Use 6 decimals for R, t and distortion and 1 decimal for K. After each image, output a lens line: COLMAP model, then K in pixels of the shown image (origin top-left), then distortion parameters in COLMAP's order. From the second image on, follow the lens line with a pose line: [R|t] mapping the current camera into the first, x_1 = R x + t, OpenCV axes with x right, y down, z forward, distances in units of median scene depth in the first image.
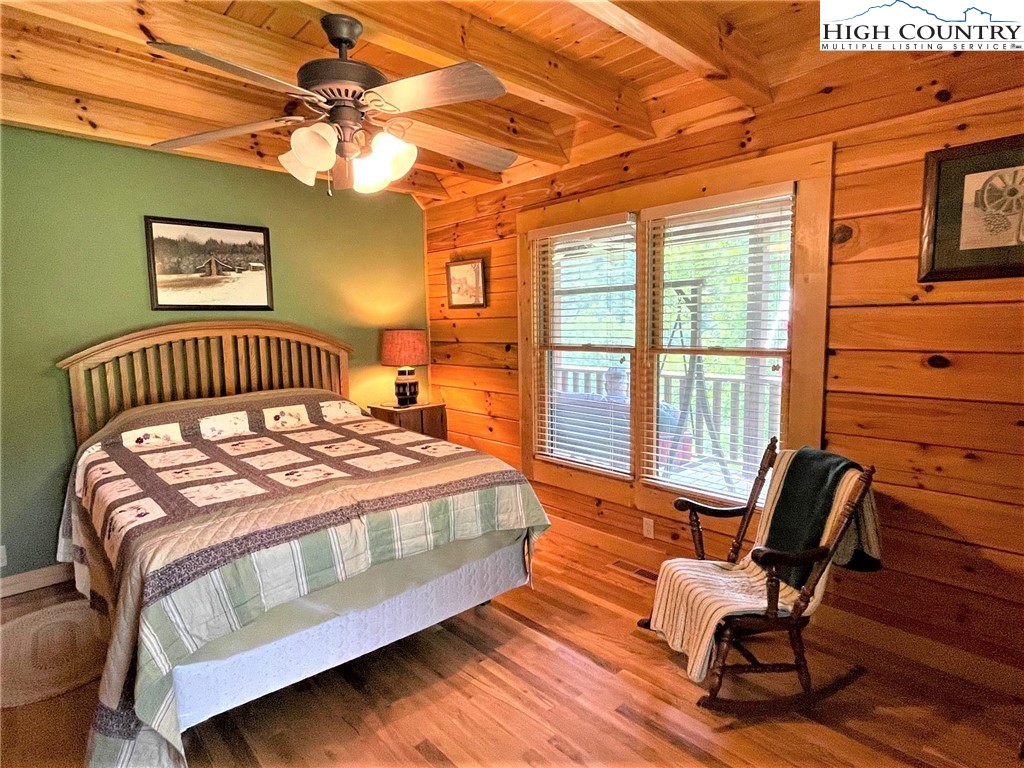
lens RADIAL K [[544.7, 0, 516.3], [0, 544.7, 385.8], [0, 0, 1]] dist [-0.006957, -0.002174]
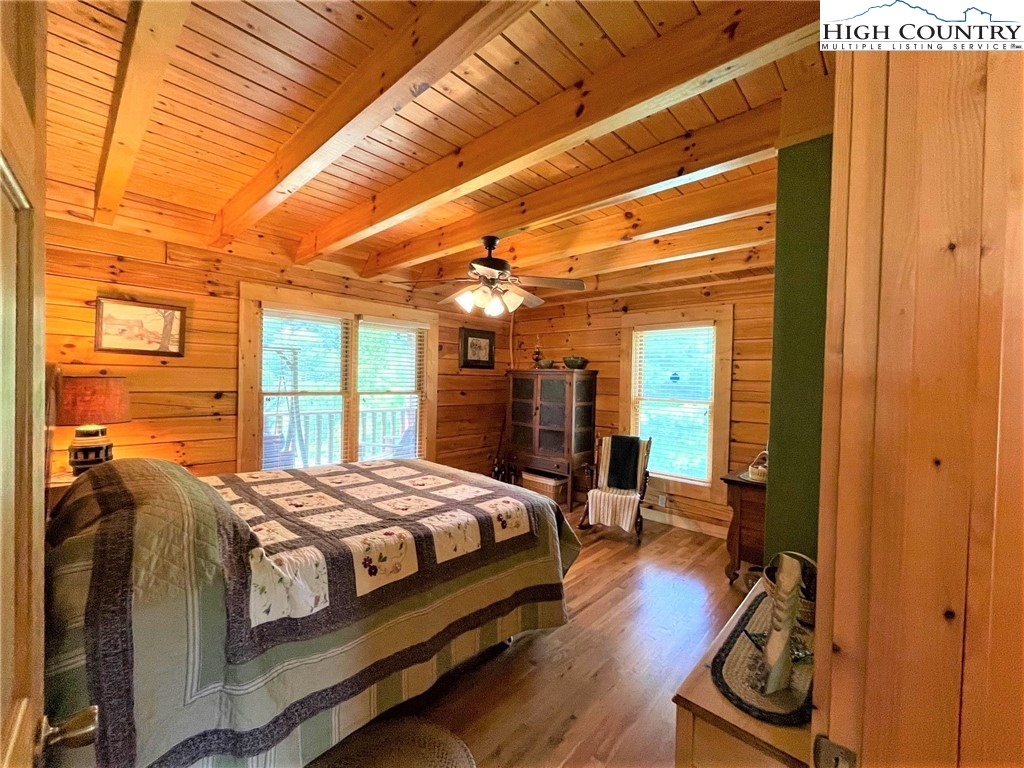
lens RADIAL K [[417.3, 0, 506.9], [0, 417.3, 389.4], [0, 0, 1]] dist [-0.003985, 0.001886]
pose [[-0.059781, -0.019012, 0.998030, -1.123663], [0.081408, 0.996395, 0.023857, -0.071356], [-0.994886, 0.082674, -0.058018, 0.603786]]
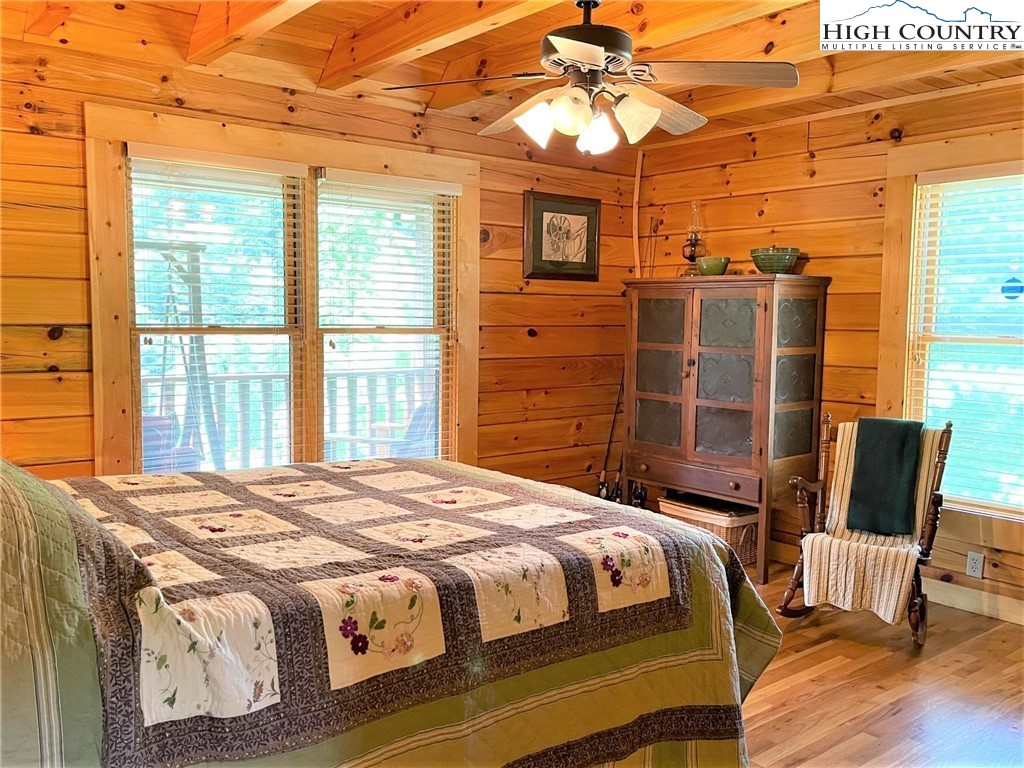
lens RADIAL K [[897.3, 0, 509.3], [0, 897.3, 403.5], [0, 0, 1]] dist [0.048097, -0.048764]
pose [[0.072567, -0.088494, 0.993430, -1.155578], [0.093334, 0.992287, 0.081574, -0.040192], [-0.992987, 0.086801, 0.080267, 0.602535]]
